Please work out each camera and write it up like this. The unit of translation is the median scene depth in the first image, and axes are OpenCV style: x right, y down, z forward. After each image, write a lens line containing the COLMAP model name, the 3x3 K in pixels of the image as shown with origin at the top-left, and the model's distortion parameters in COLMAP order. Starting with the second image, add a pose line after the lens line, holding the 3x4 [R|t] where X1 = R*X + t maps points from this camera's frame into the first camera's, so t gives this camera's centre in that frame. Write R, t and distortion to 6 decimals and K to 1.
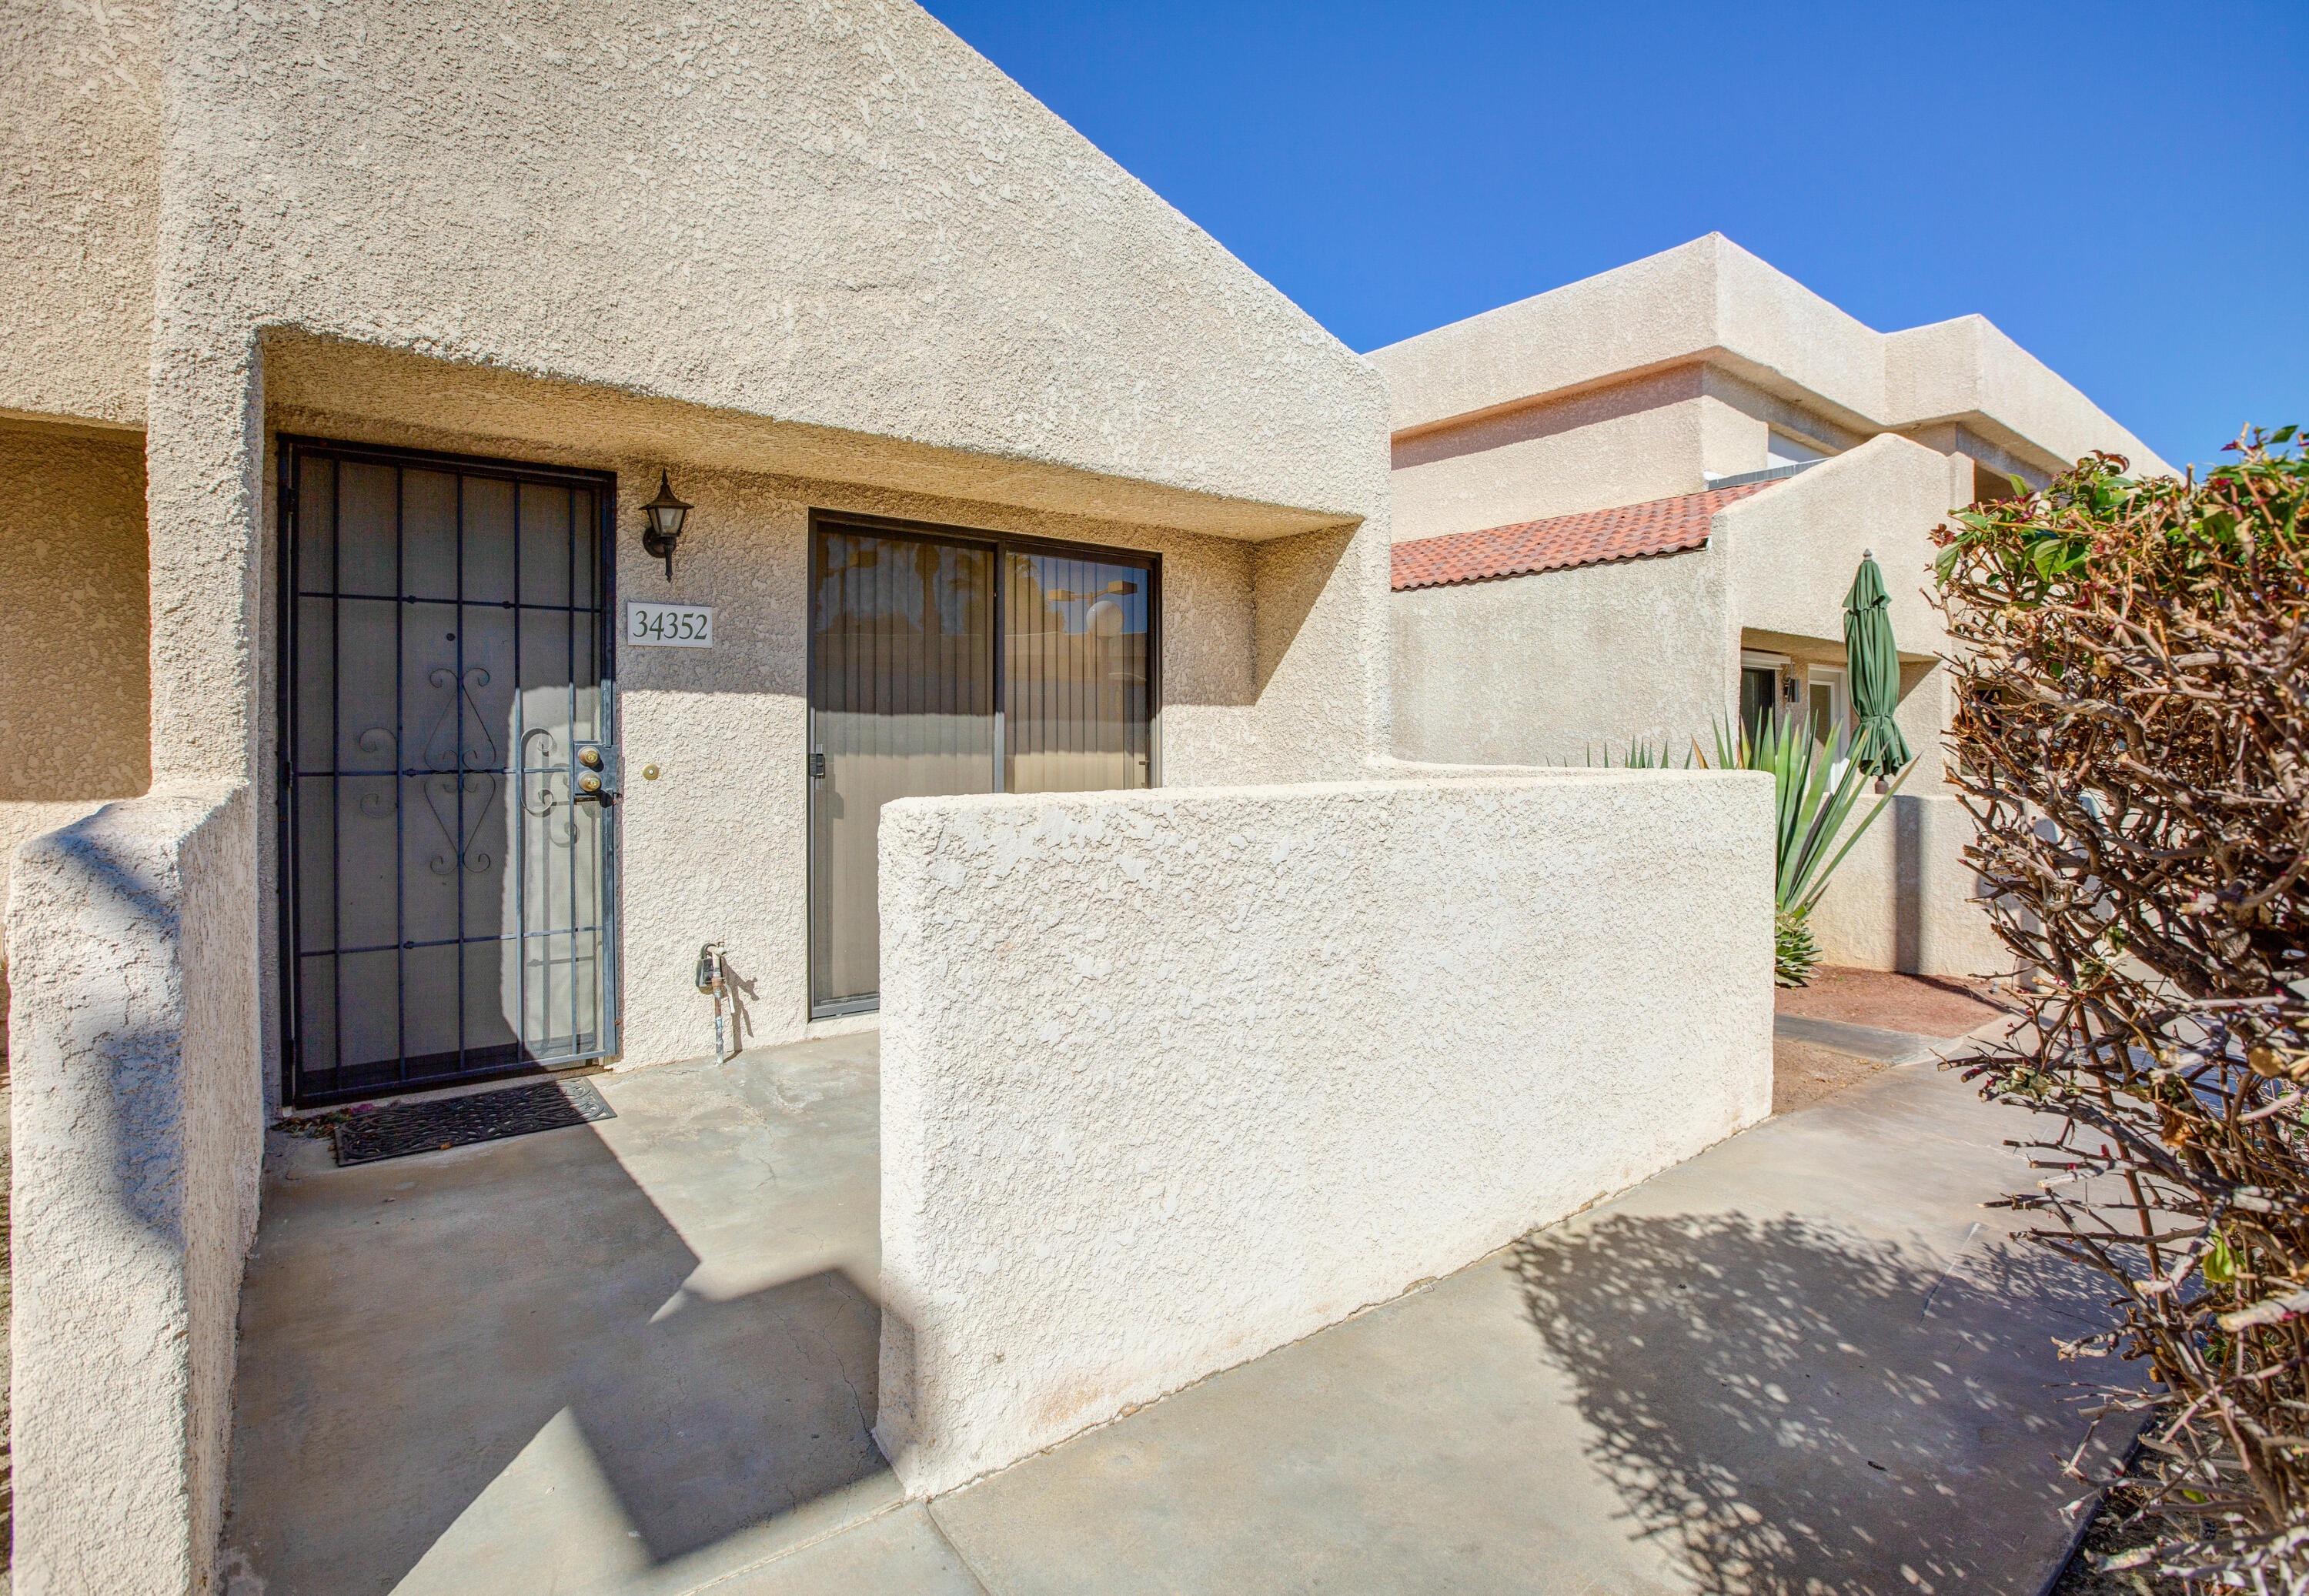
lens RADIAL K [[1108.1, 0, 1154.5], [0, 1108.1, 798.0], [0, 0, 1]] dist [-0.061074, 0.025791]
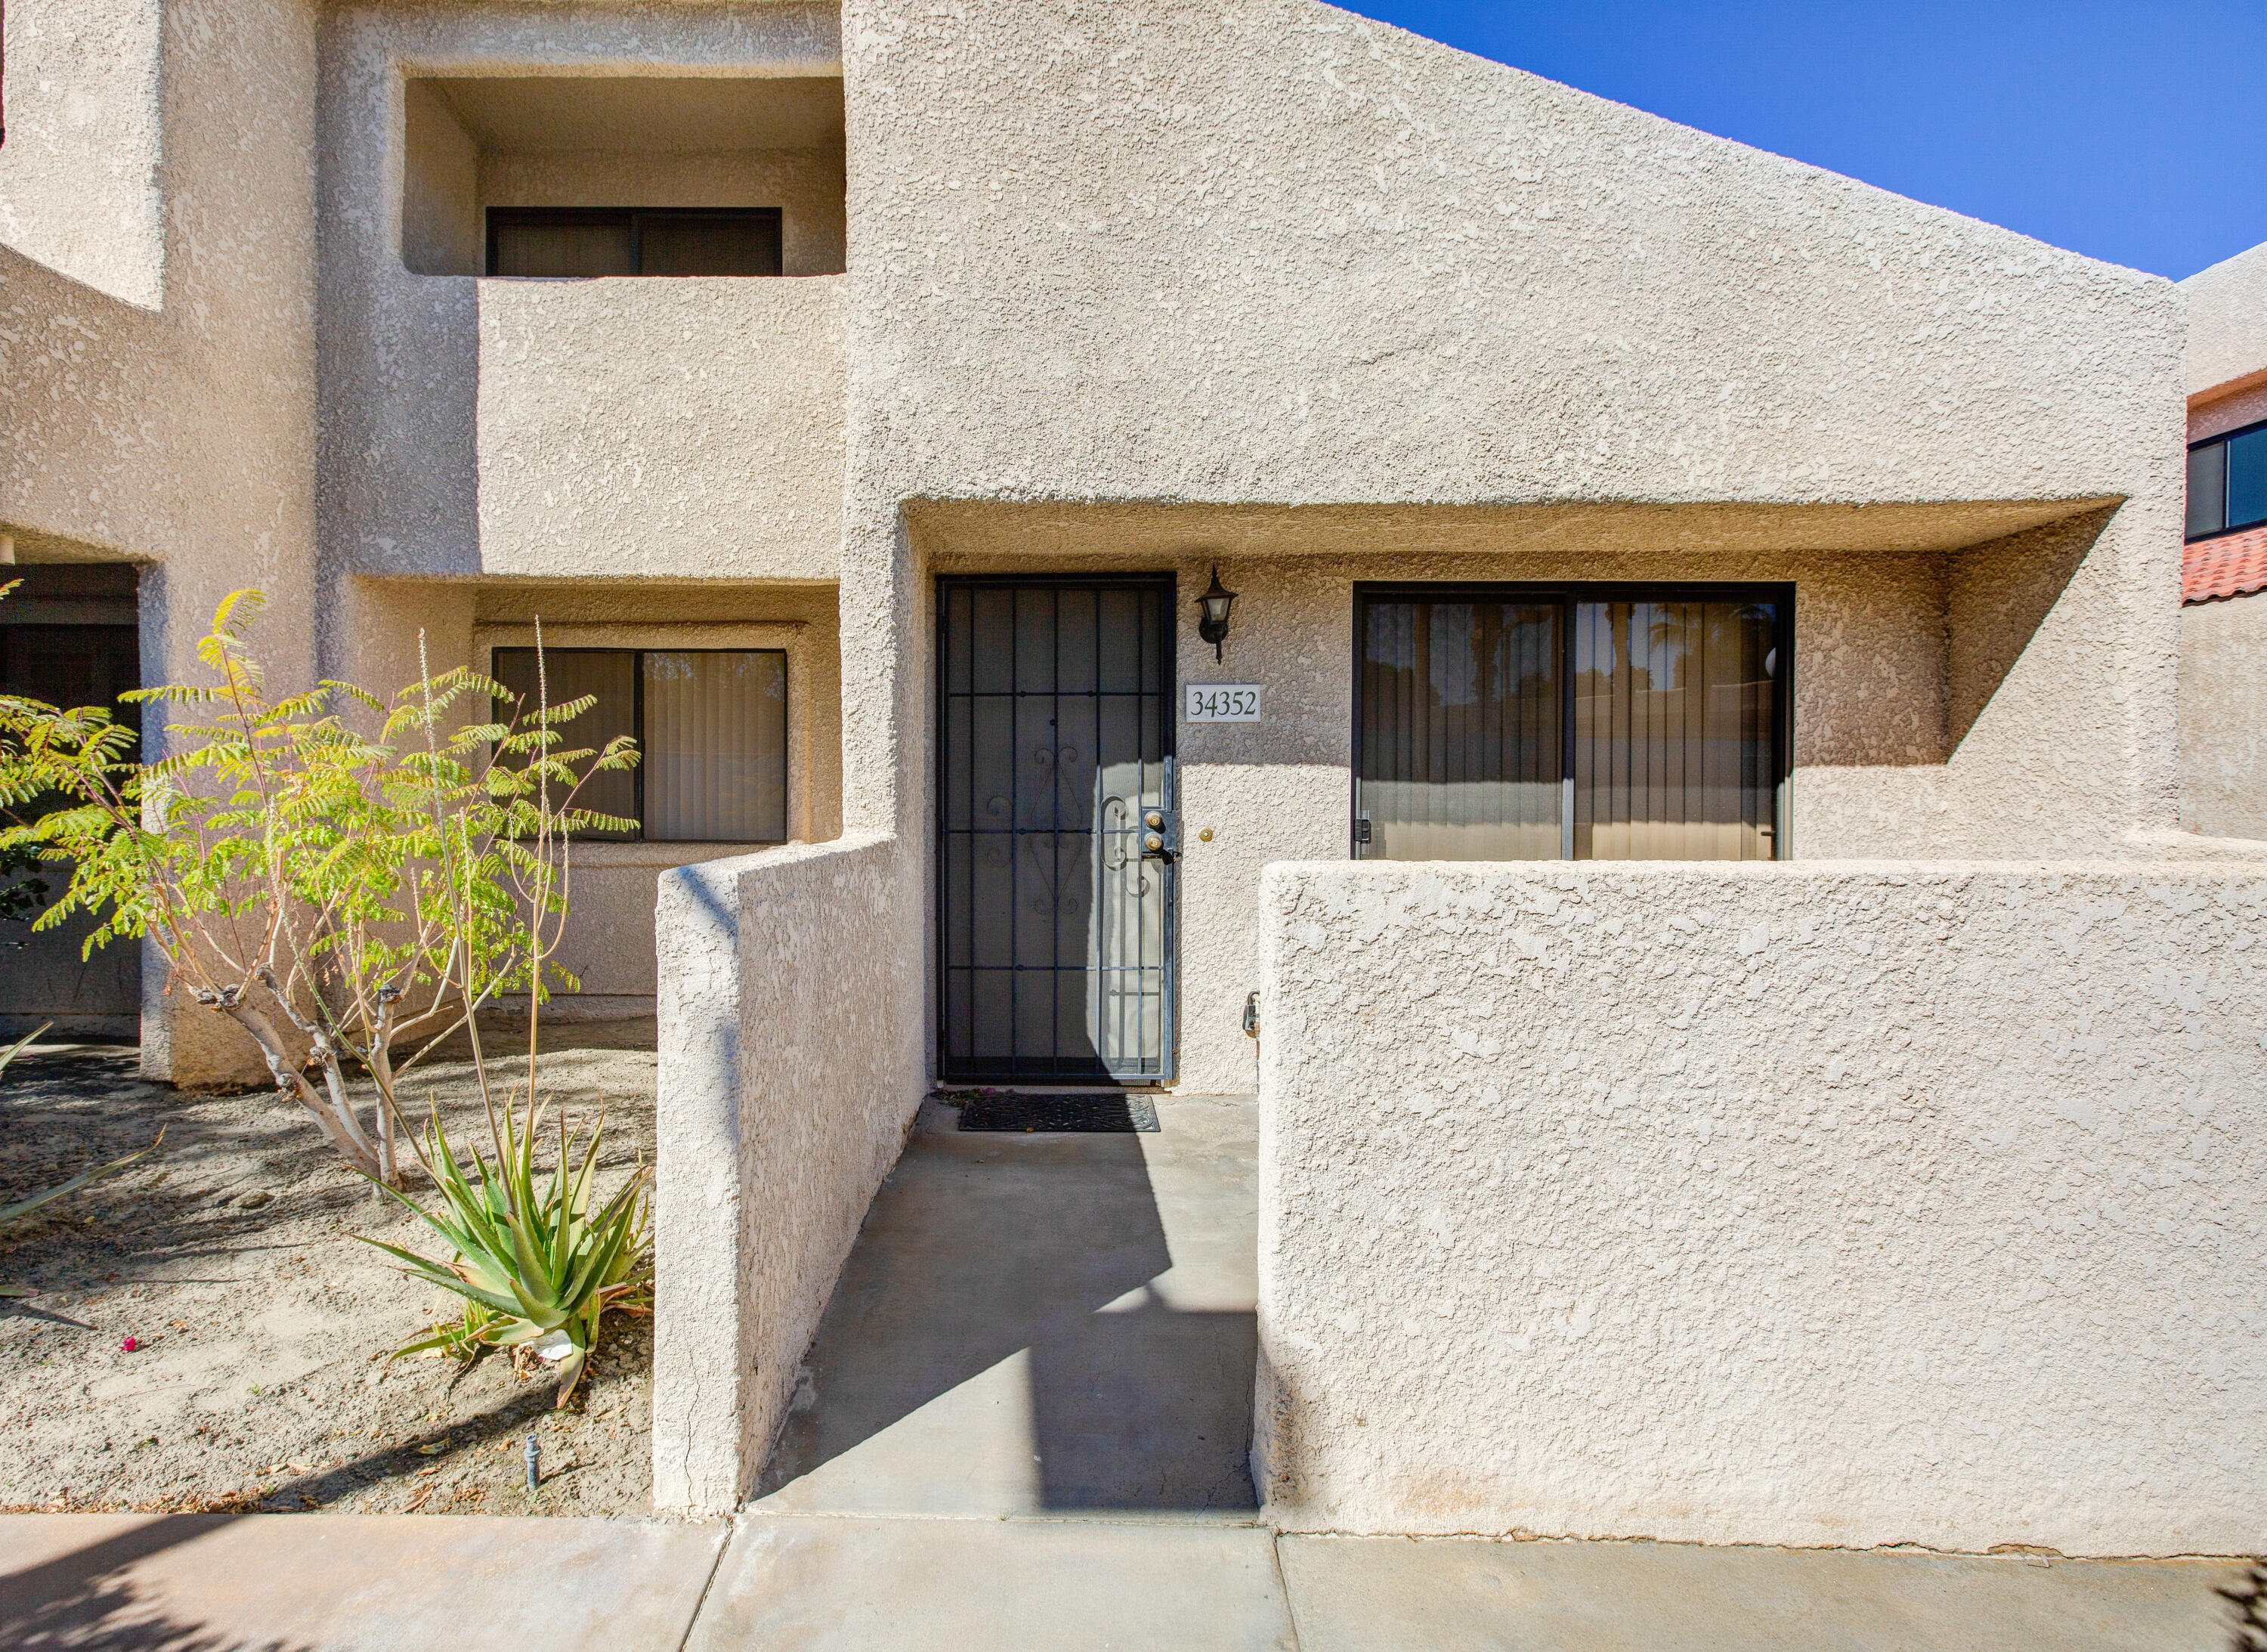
lens RADIAL K [[1103.5, 0, 1078.9], [0, 1103.5, 874.7], [0, 0, 1]] dist [0.002026, 0.000169]
pose [[0.790122, 0.038193, -0.611758, 0.164616], [-0.032384, 0.999264, 0.020559, -0.001484], [0.612093, 0.003567, 0.790778, 0.022548]]
